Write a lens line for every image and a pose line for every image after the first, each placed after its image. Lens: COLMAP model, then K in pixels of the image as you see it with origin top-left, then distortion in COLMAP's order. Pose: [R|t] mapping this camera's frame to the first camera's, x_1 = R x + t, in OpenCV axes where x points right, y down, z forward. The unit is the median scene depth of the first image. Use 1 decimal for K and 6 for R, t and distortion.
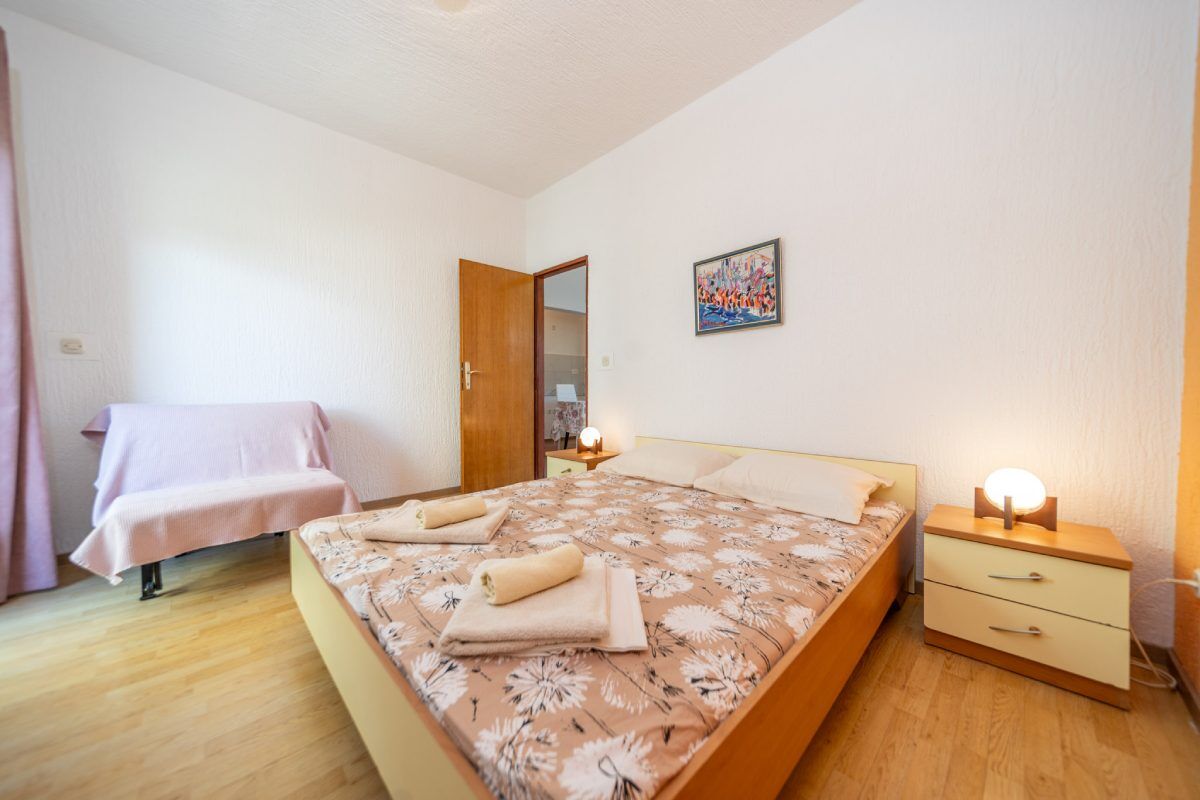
lens RADIAL K [[418.1, 0, 612.6], [0, 418.1, 397.1], [0, 0, 1]] dist [0.004868, -0.000126]
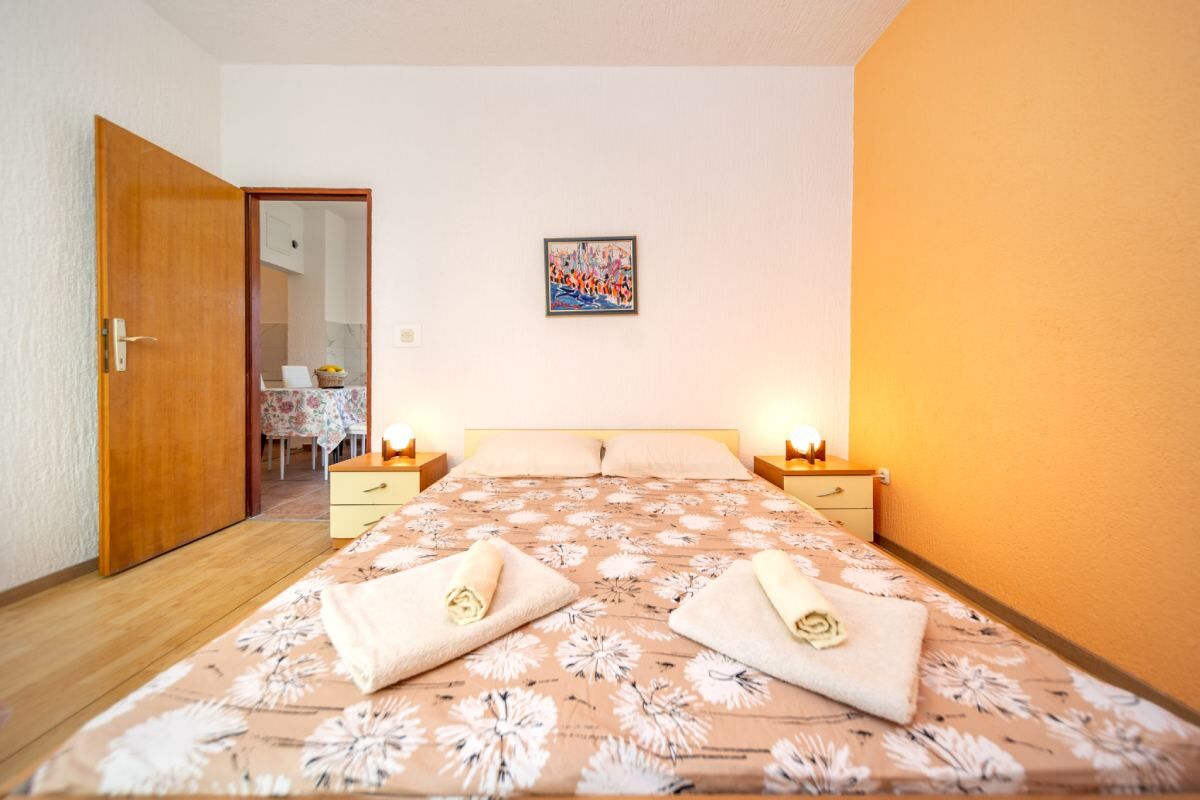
lens RADIAL K [[418.1, 0, 612.6], [0, 418.1, 378.5], [0, 0, 1]] dist [0.004868, -0.000126]
pose [[0.698666, -0.005527, 0.715426, -0.403673], [0.008421, 0.999964, -0.000499, -0.005317], [-0.715398, 0.006373, 0.698688, 0.260861]]
